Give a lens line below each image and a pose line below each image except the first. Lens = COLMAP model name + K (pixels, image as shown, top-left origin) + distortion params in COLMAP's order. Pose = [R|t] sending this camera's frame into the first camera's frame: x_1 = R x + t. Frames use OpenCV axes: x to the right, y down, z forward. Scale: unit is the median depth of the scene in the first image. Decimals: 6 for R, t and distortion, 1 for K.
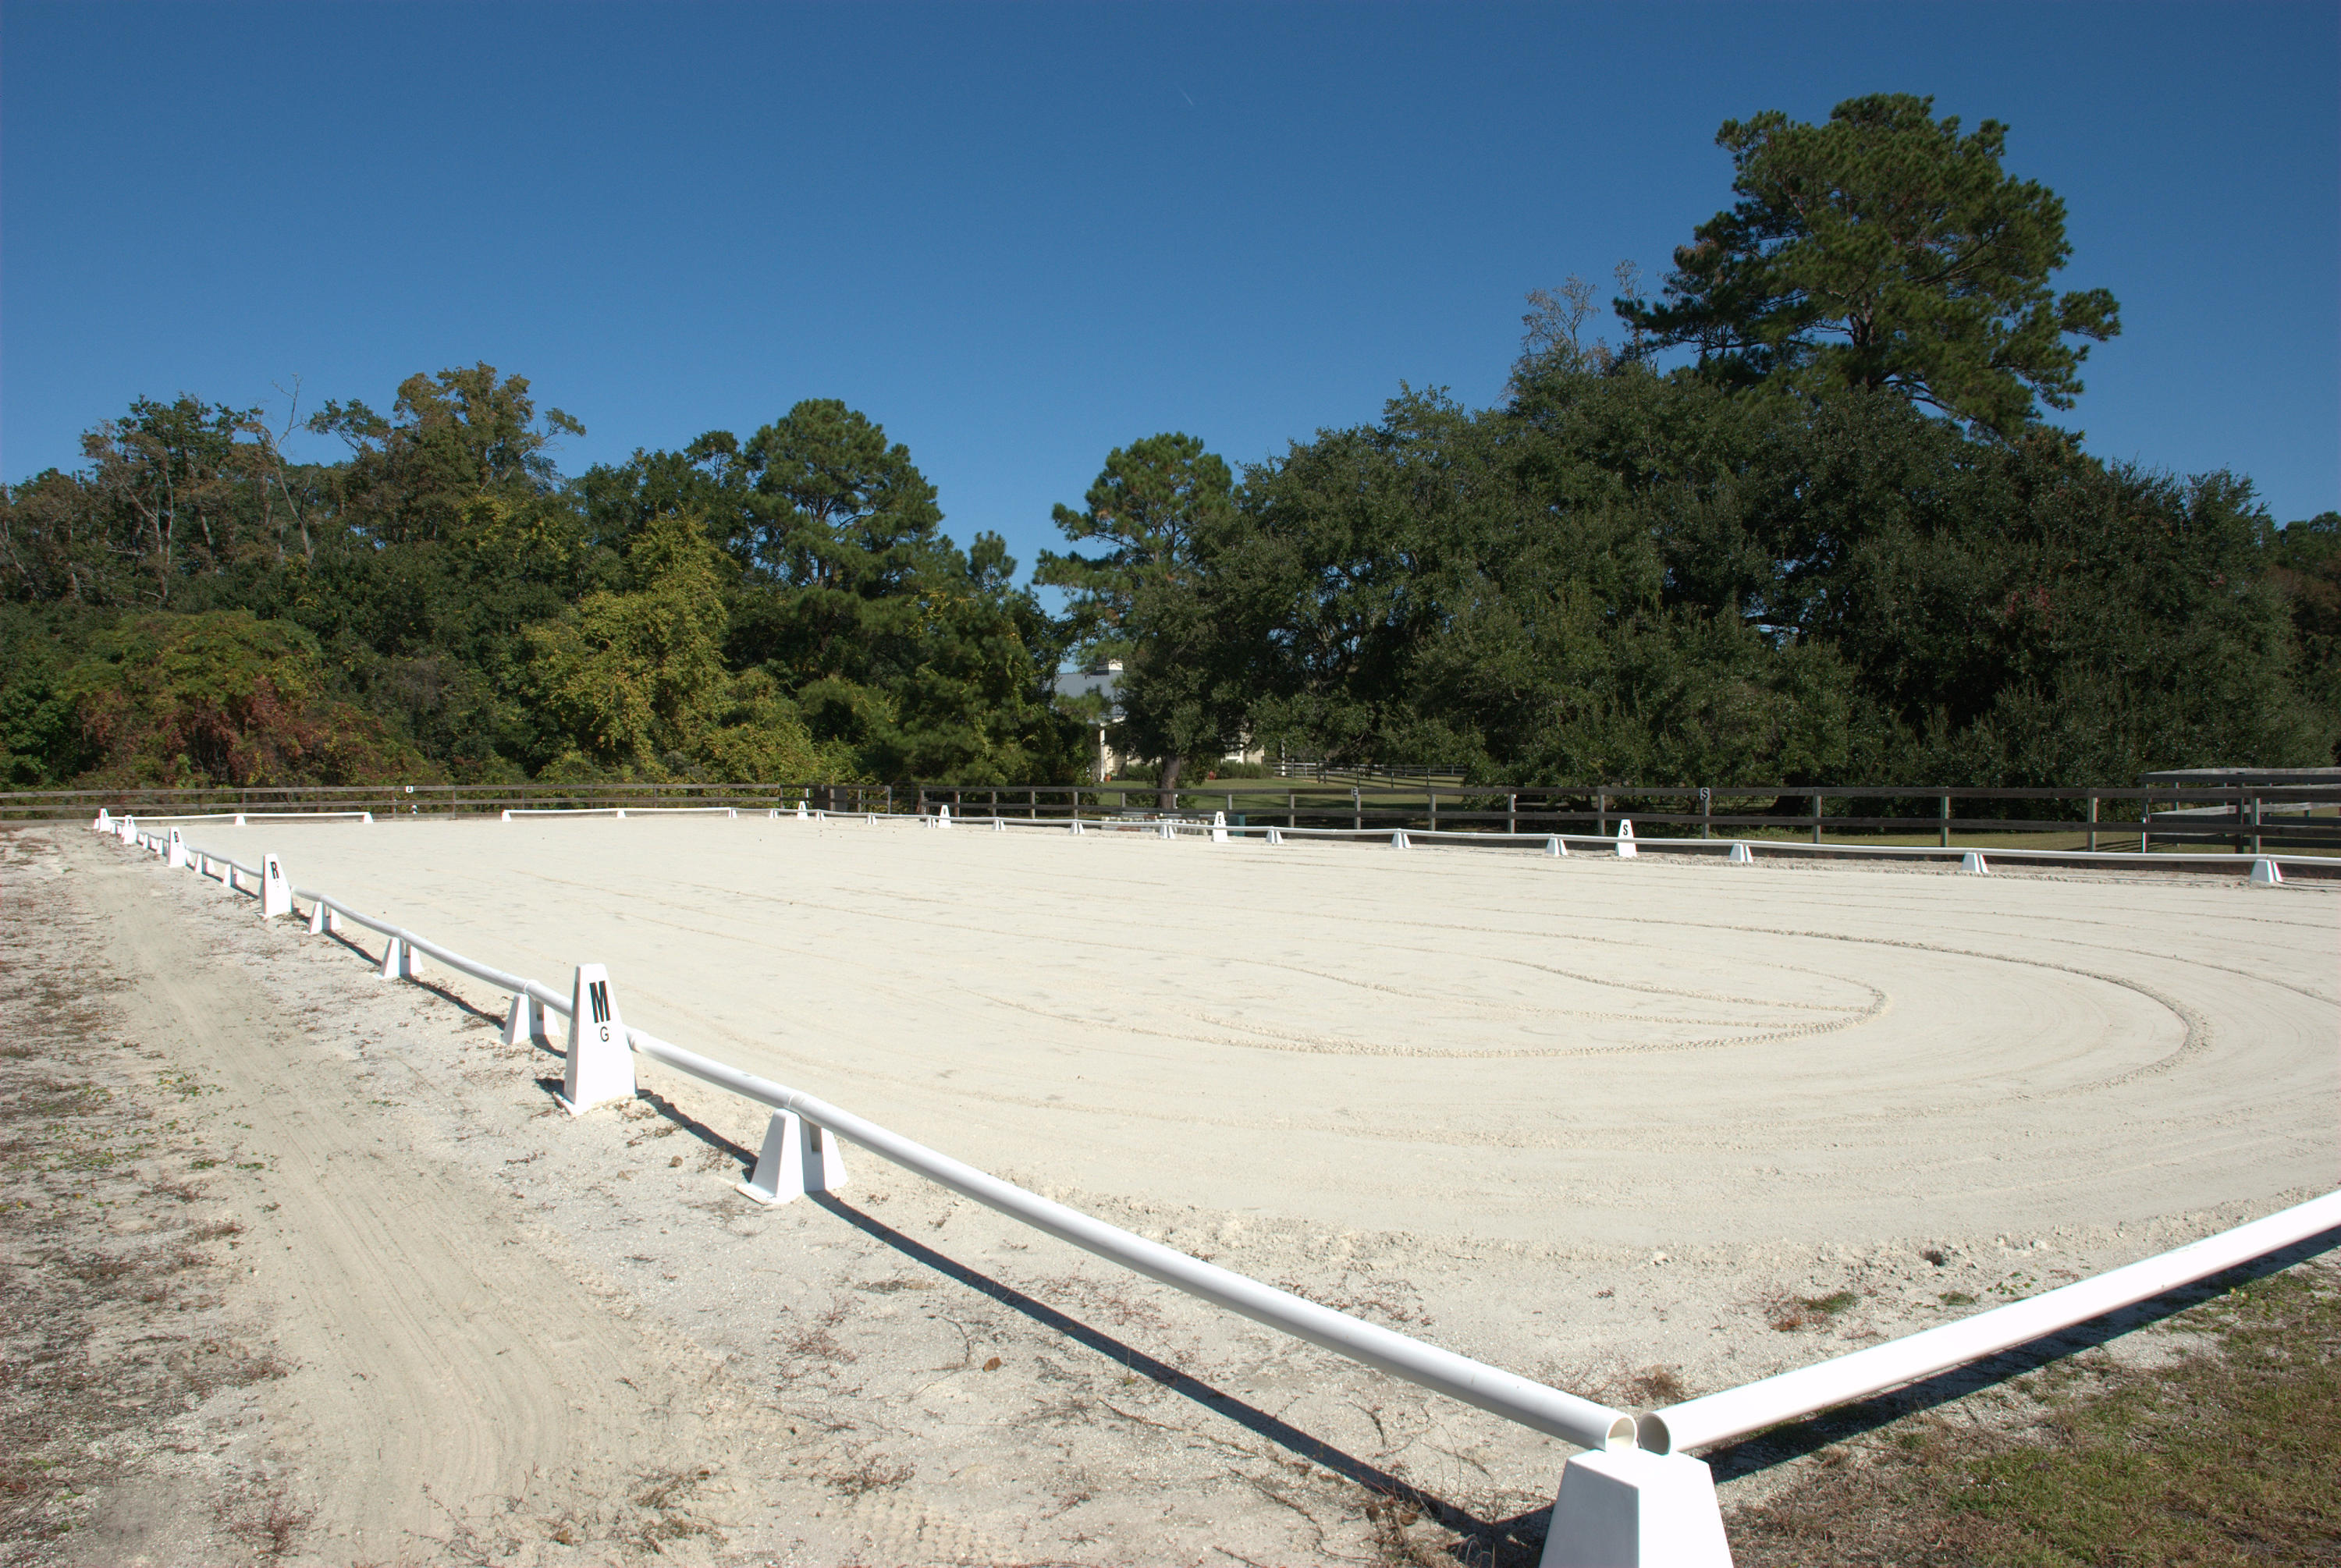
lens RADIAL K [[1748.4, 0, 1170.5], [0, 1748.4, 784.0], [0, 0, 1]] dist [-0.115368, 0.092742]
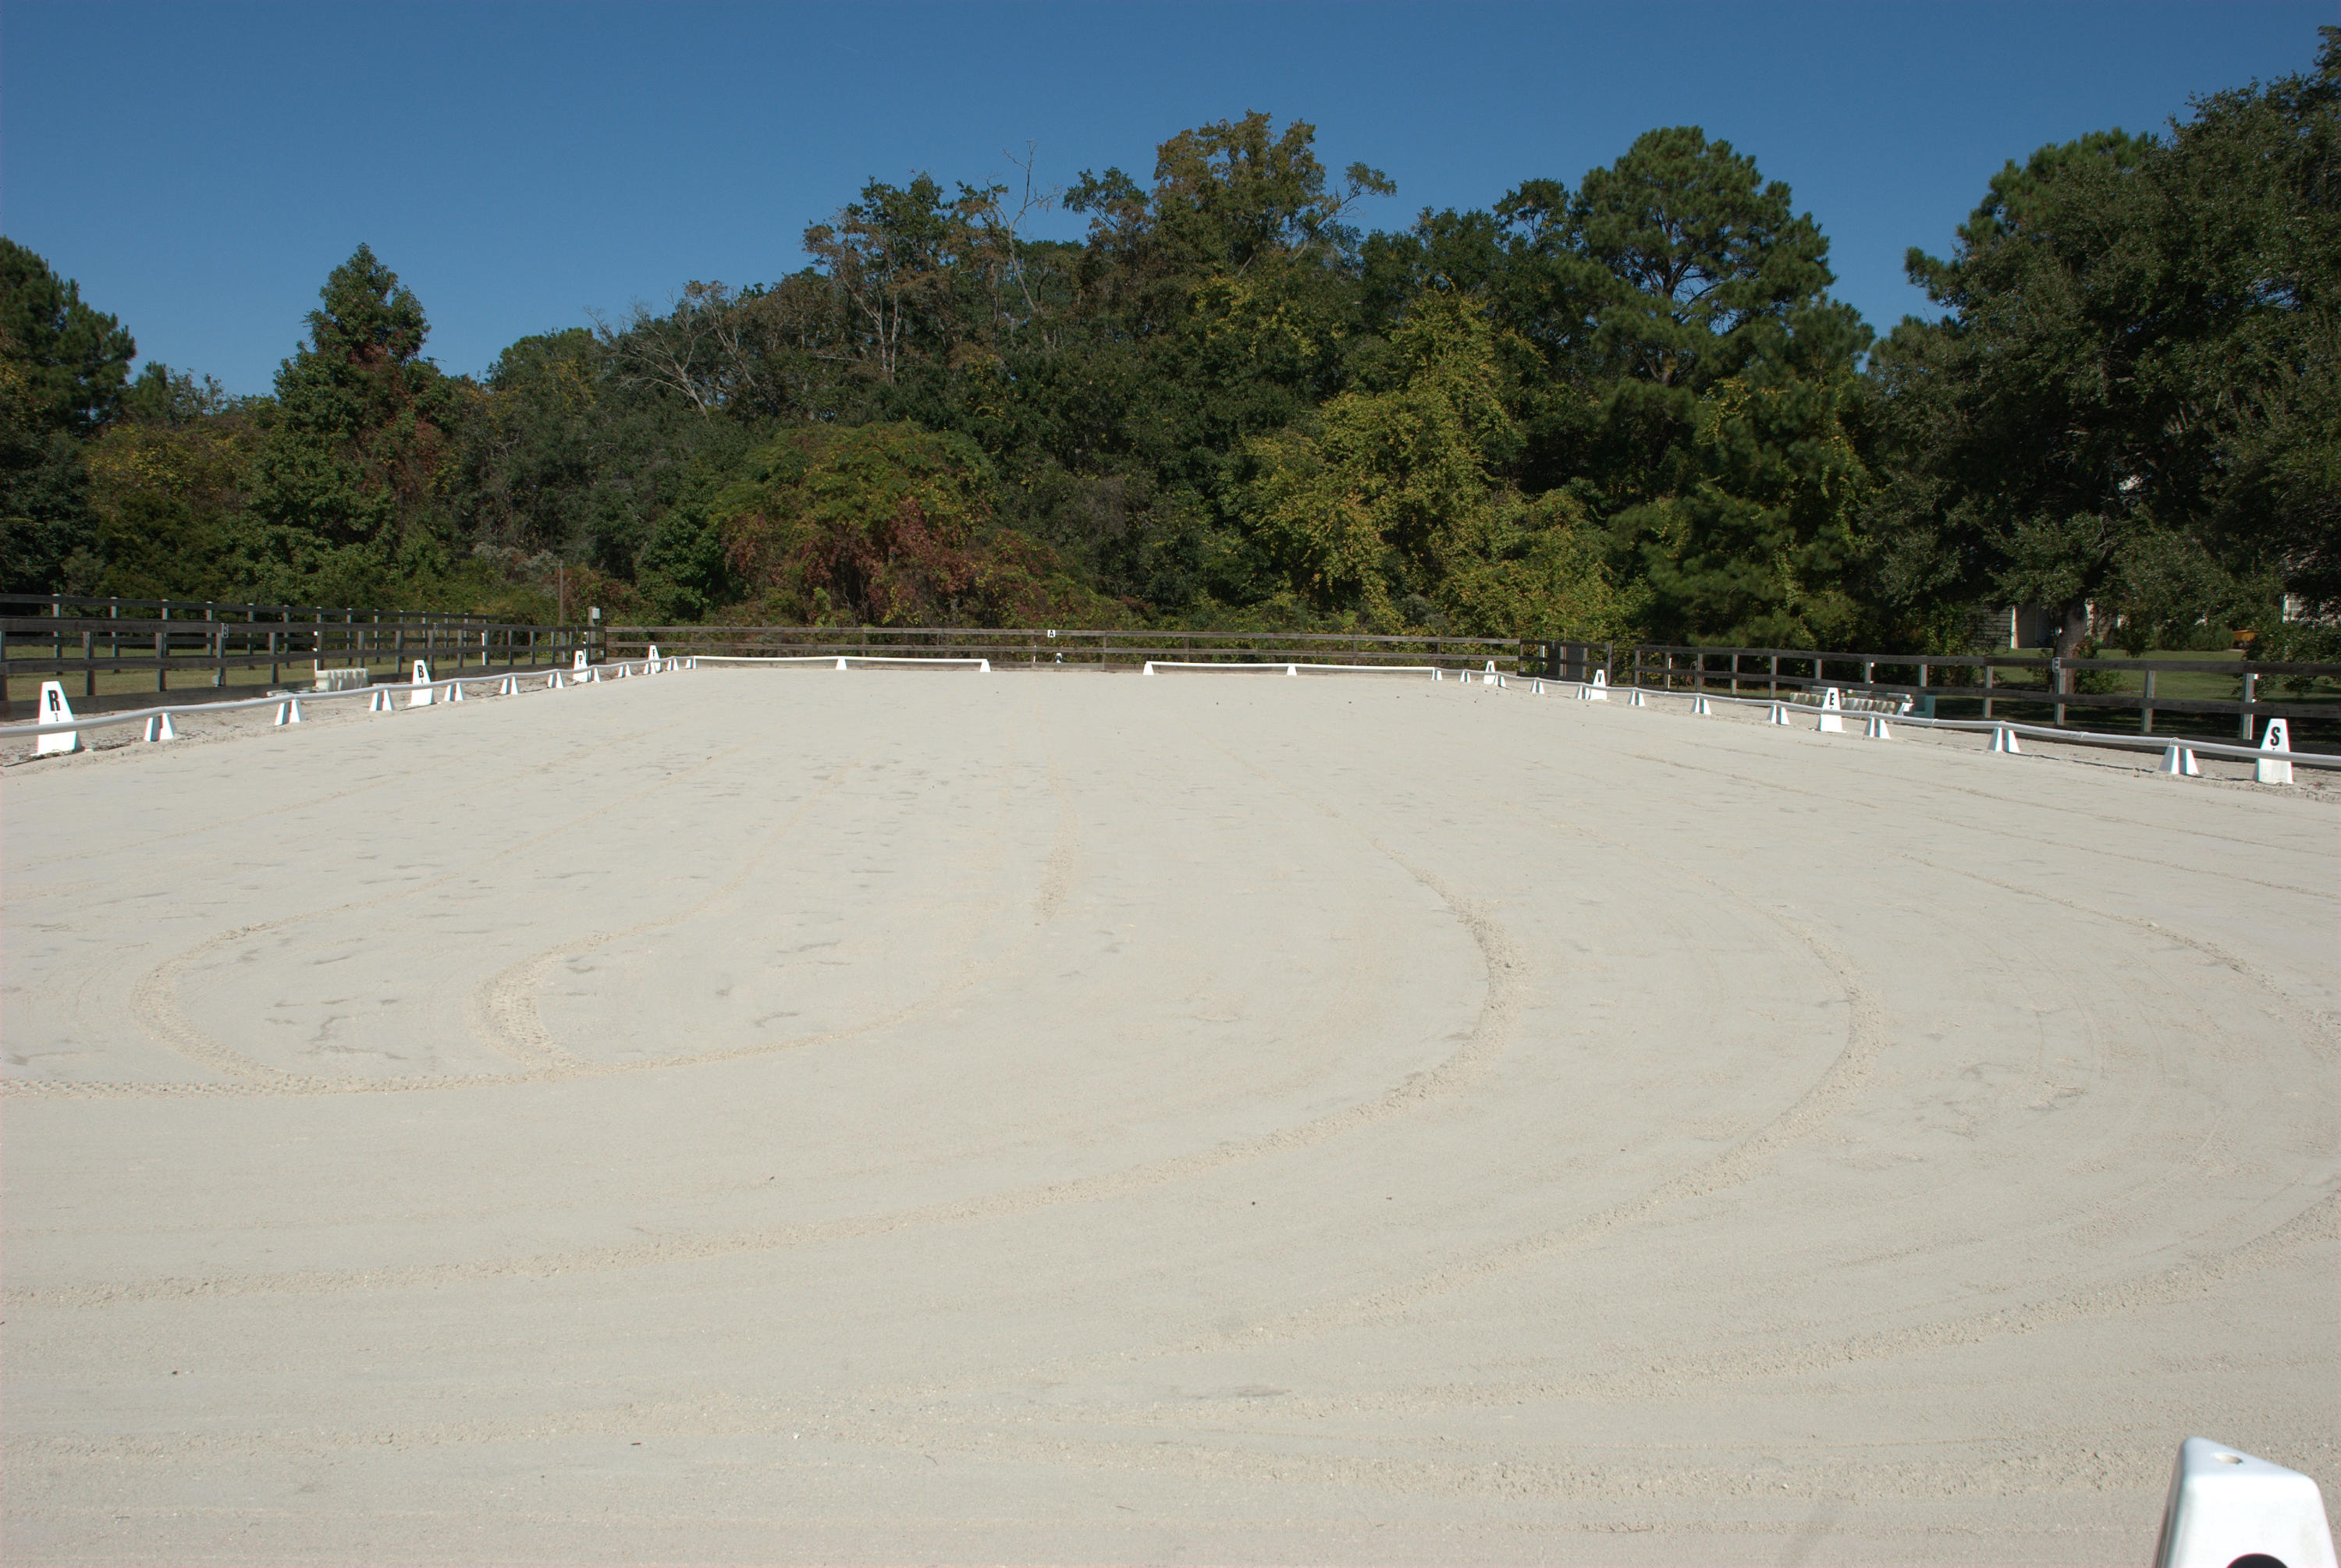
lens RADIAL K [[2202.7, 0, 1170.5], [0, 2202.7, 784.0], [0, 0, 1]] dist [-0.002811, 0.008980]
pose [[0.884055, 0.054358, -0.464211, 0.089787], [-0.024666, 0.997256, 0.069801, -0.000192], [0.466732, -0.050258, 0.882970, 0.060977]]
